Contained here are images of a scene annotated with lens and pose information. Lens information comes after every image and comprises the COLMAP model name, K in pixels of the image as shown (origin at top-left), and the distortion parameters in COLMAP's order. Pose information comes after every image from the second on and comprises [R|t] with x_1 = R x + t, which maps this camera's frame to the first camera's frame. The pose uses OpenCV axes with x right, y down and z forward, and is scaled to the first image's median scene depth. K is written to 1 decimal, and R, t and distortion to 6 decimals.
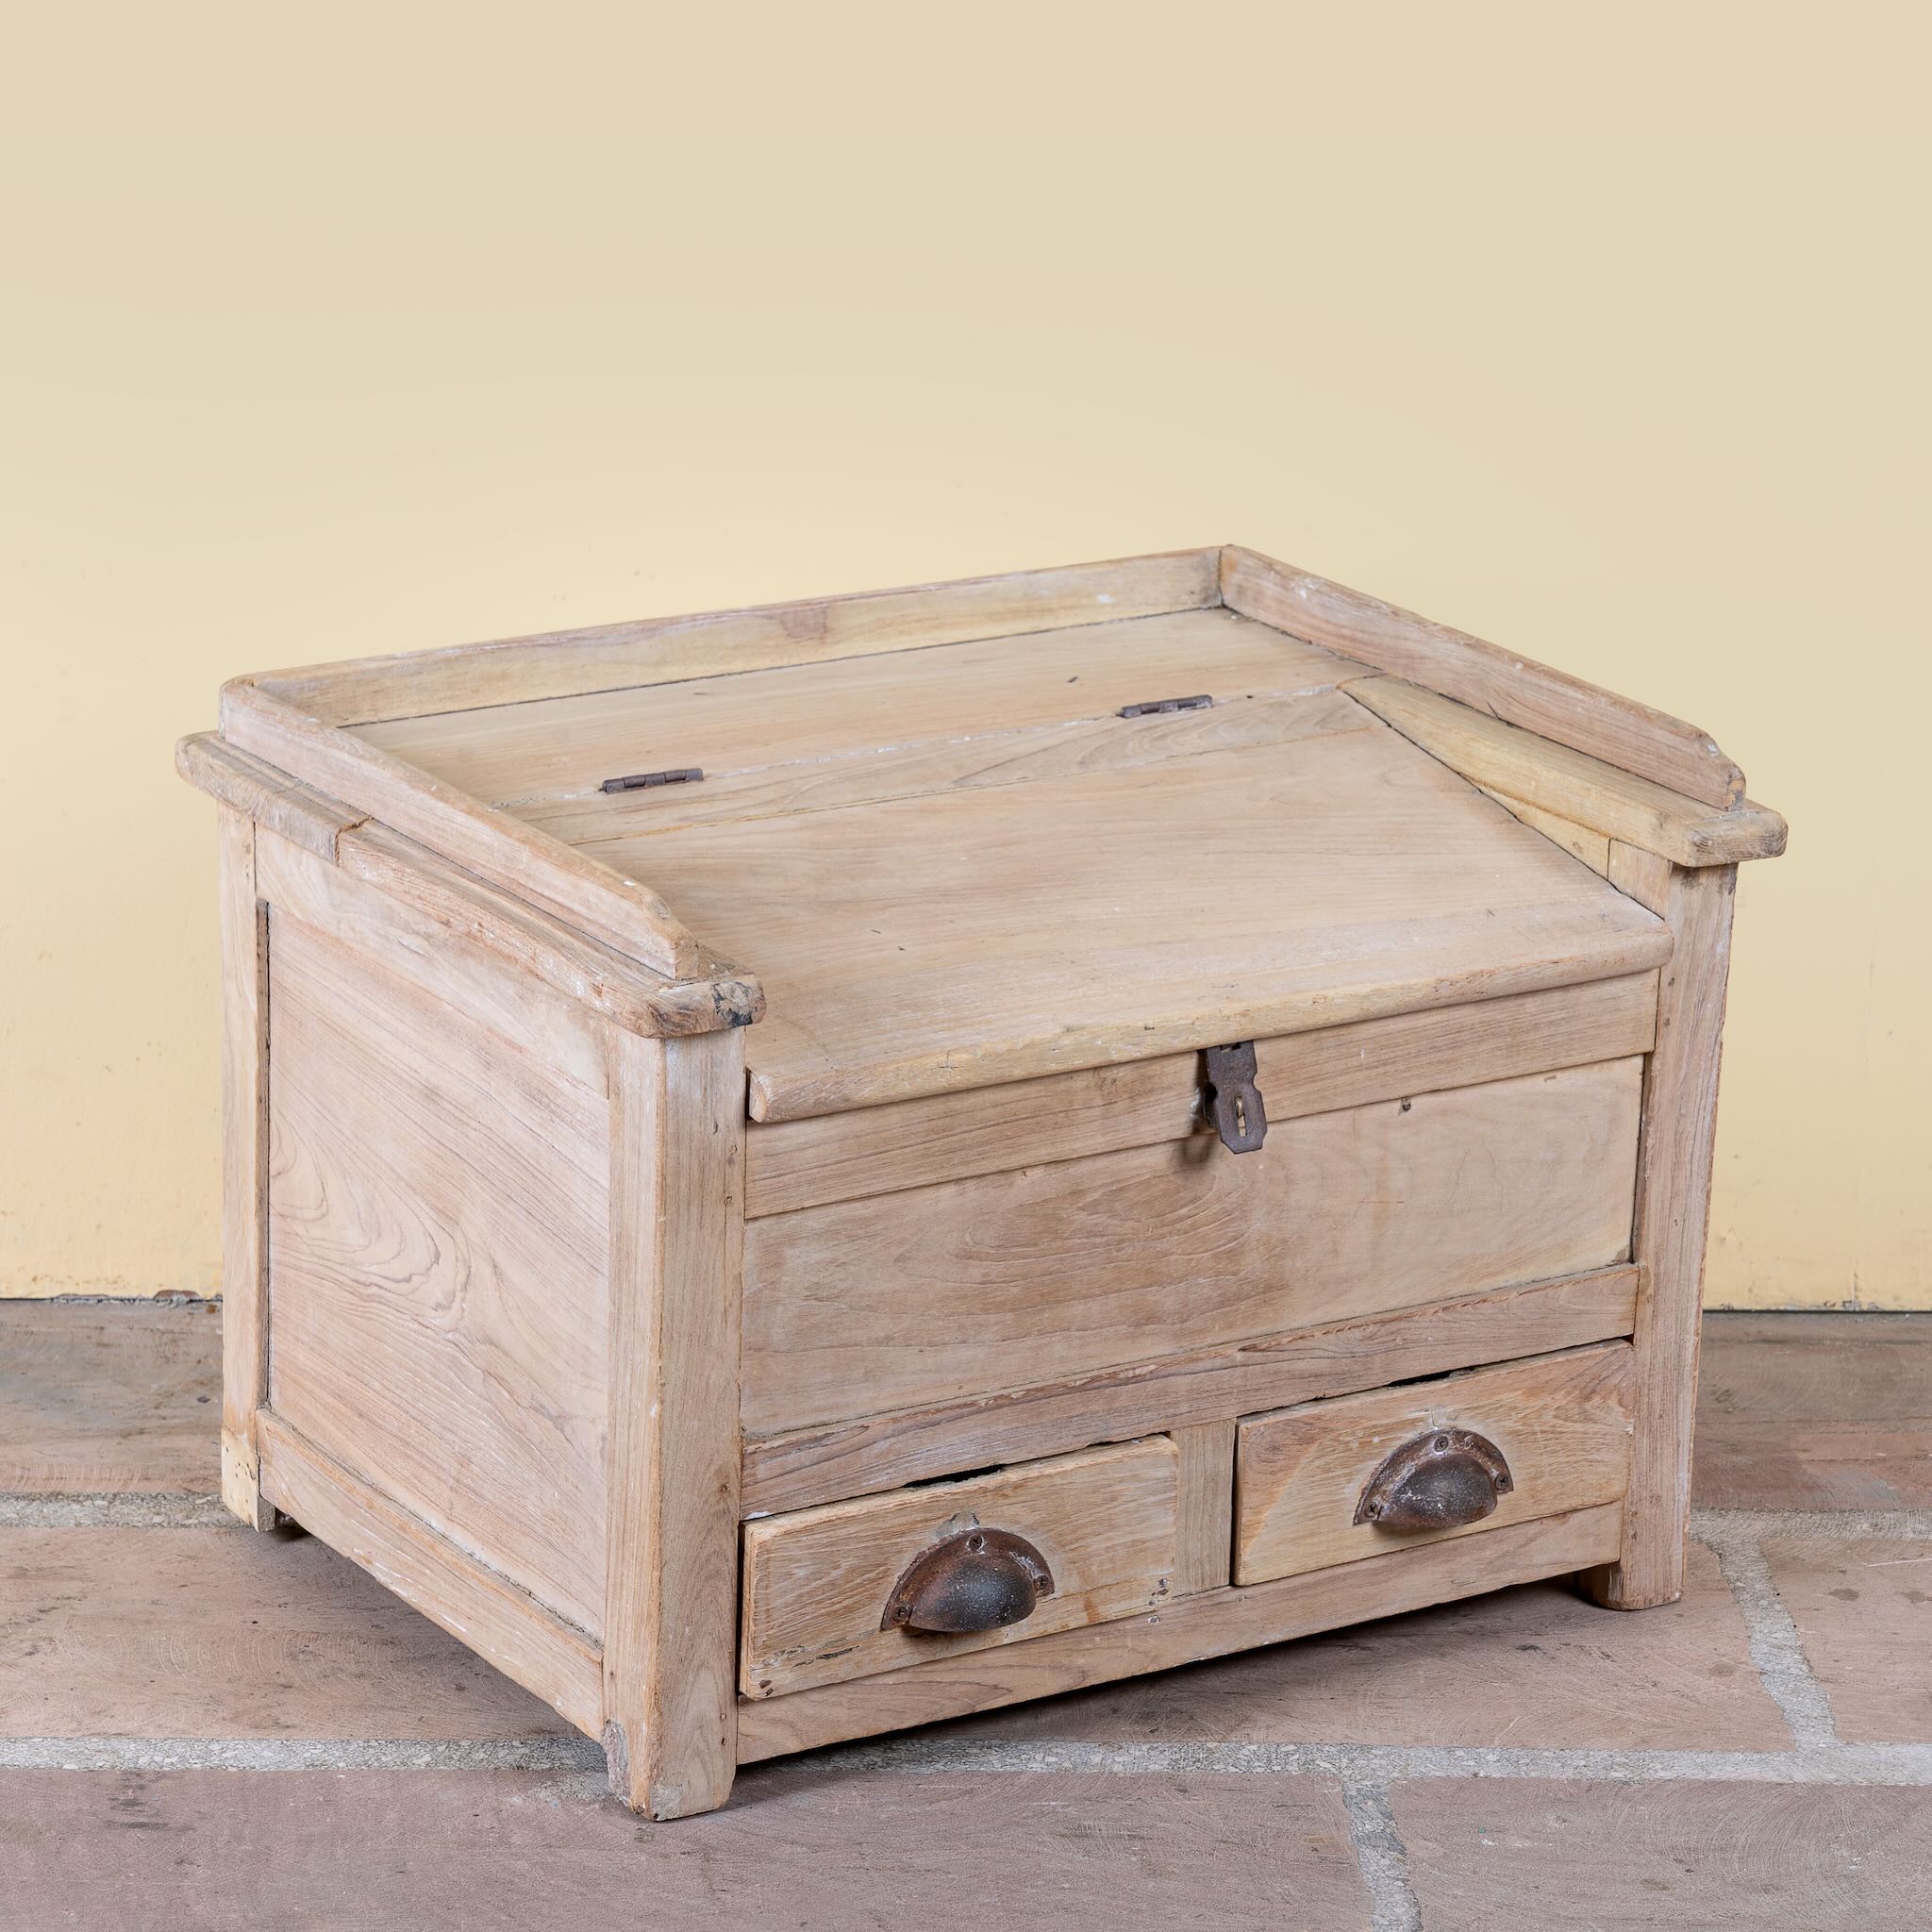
lens RADIAL K [[6625.3, 0, 988.9], [0, 6625.3, 1217.1], [0, 0, 1]] dist [0.192801, 0.000000]
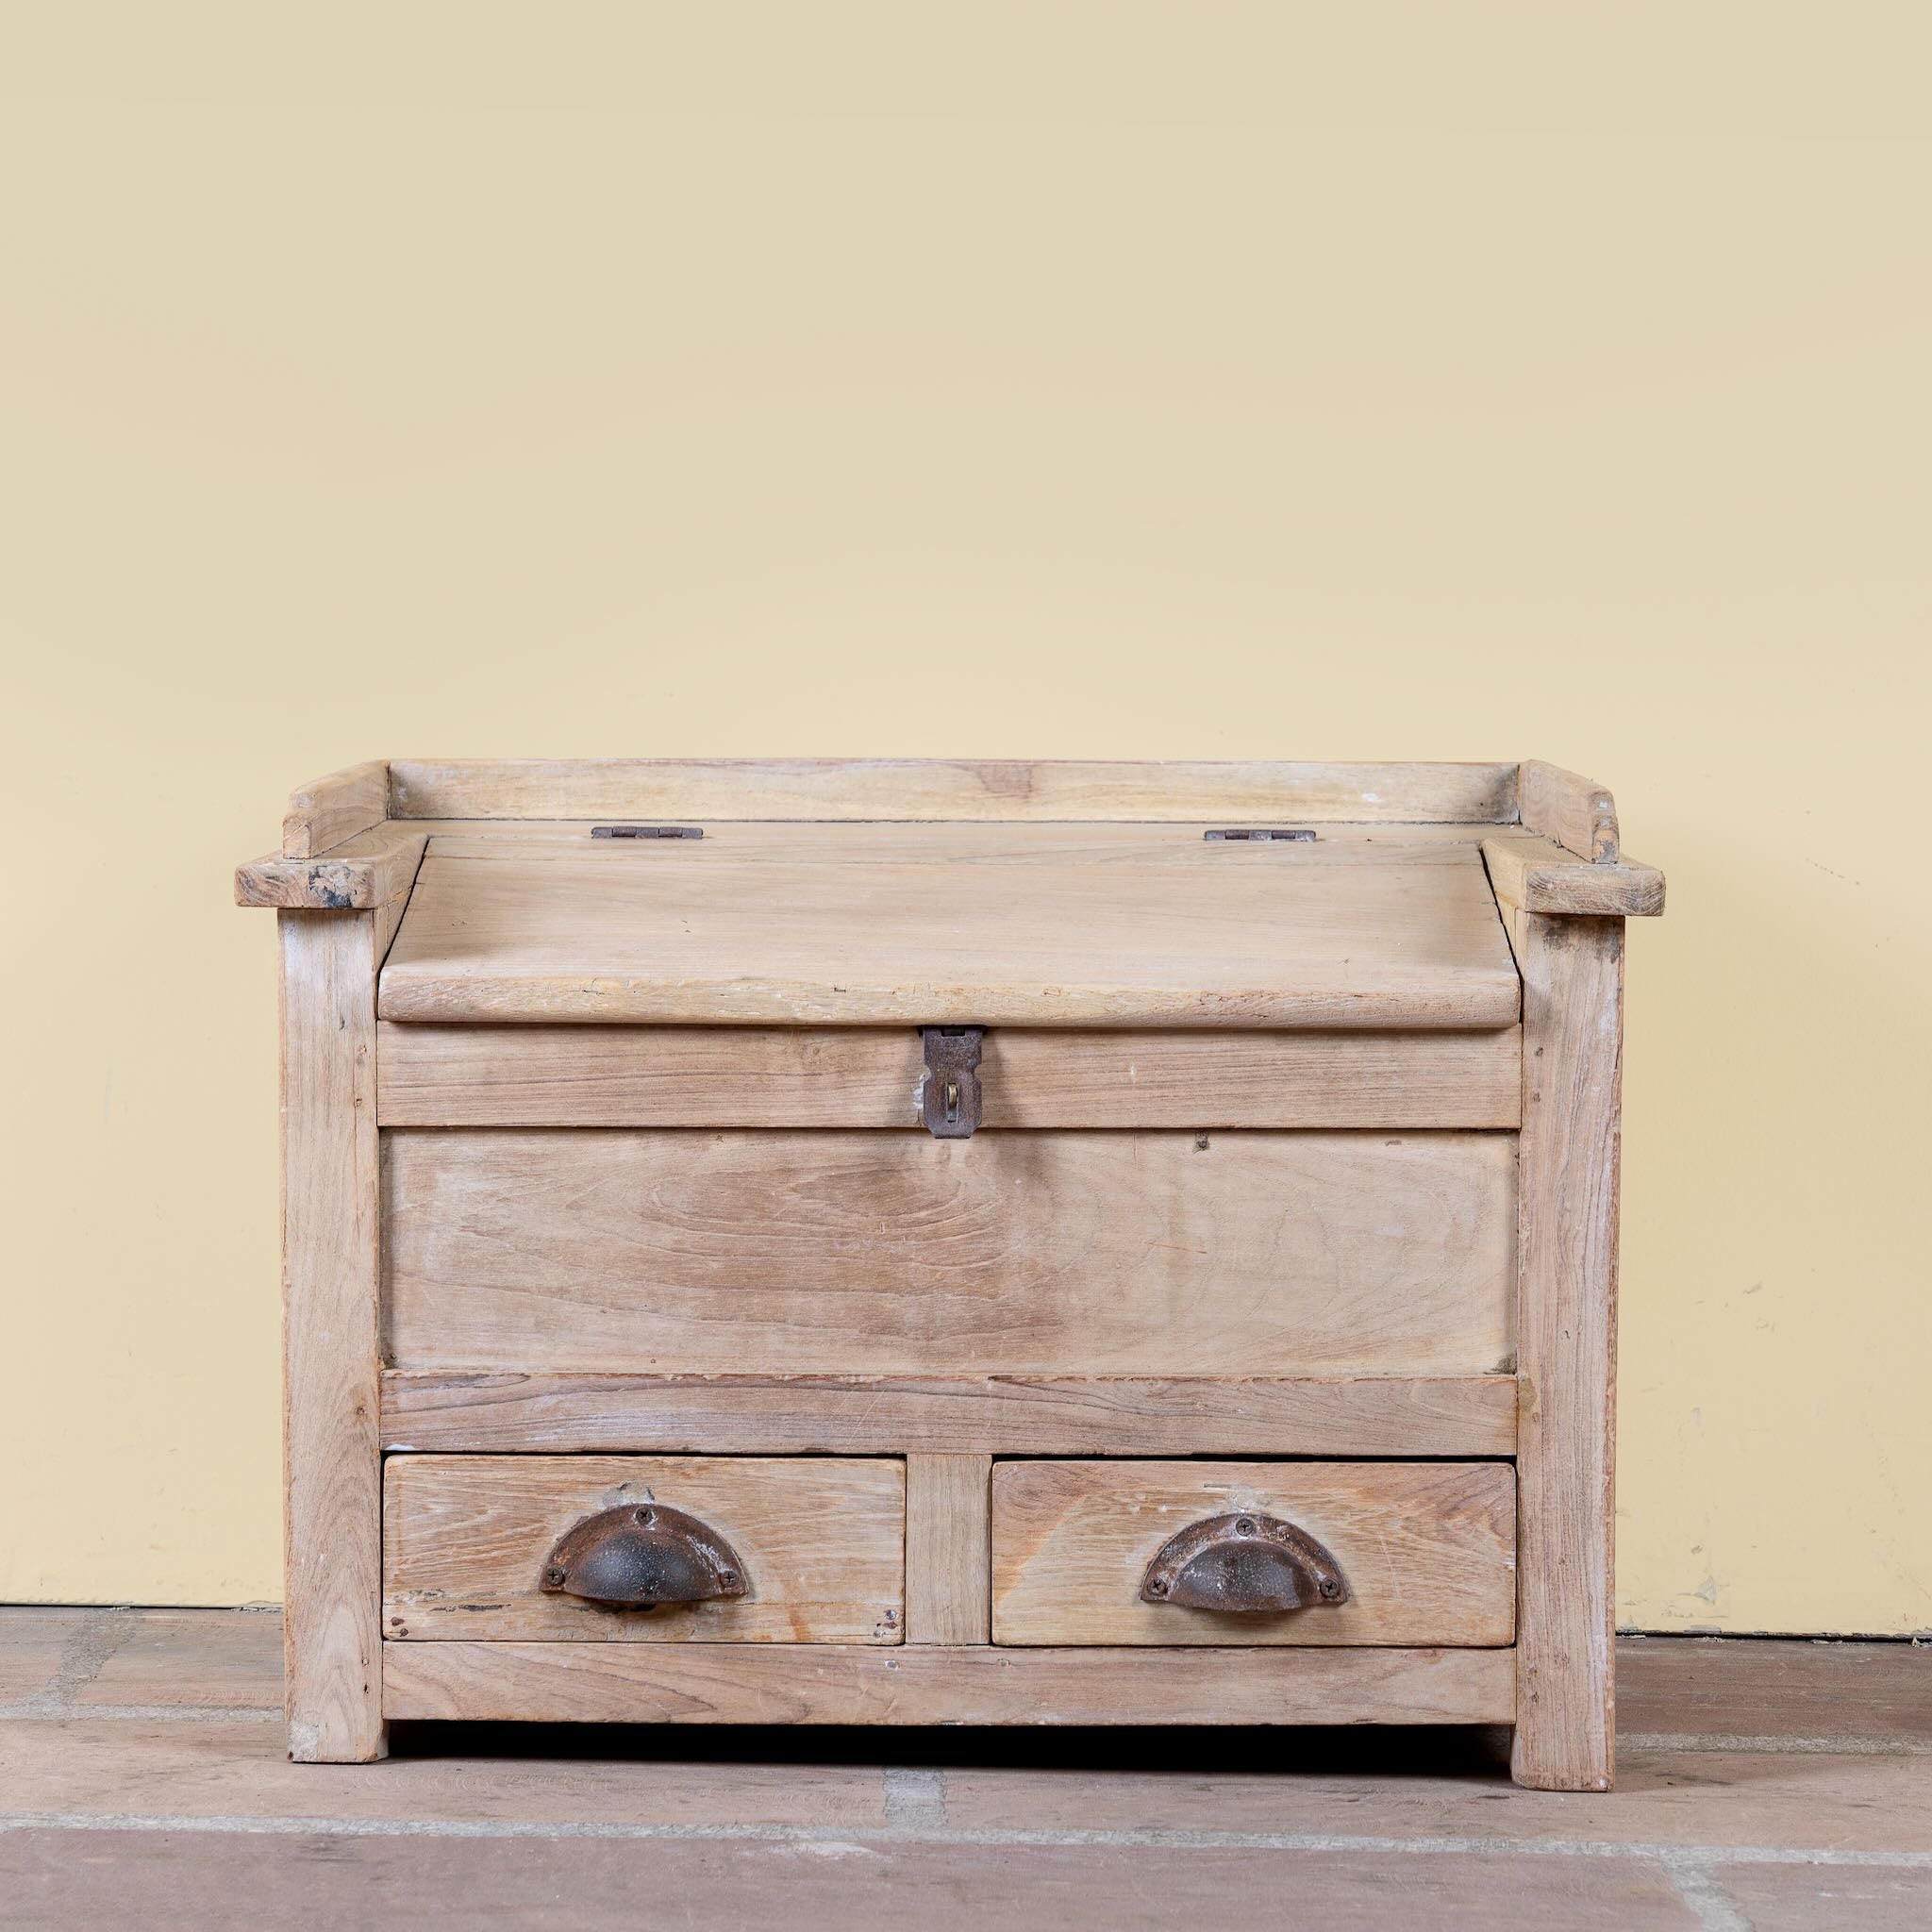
lens RADIAL K [[6625.3, 0, 941.0], [0, 6625.3, 1181.4], [0, 0, 1]] dist [0.192801, 0.000000]
pose [[0.840371, 0.026064, -0.541384, 0.546635], [-0.164418, 0.964036, -0.208808, 0.192833], [0.516472, 0.264490, 0.814434, 0.219845]]
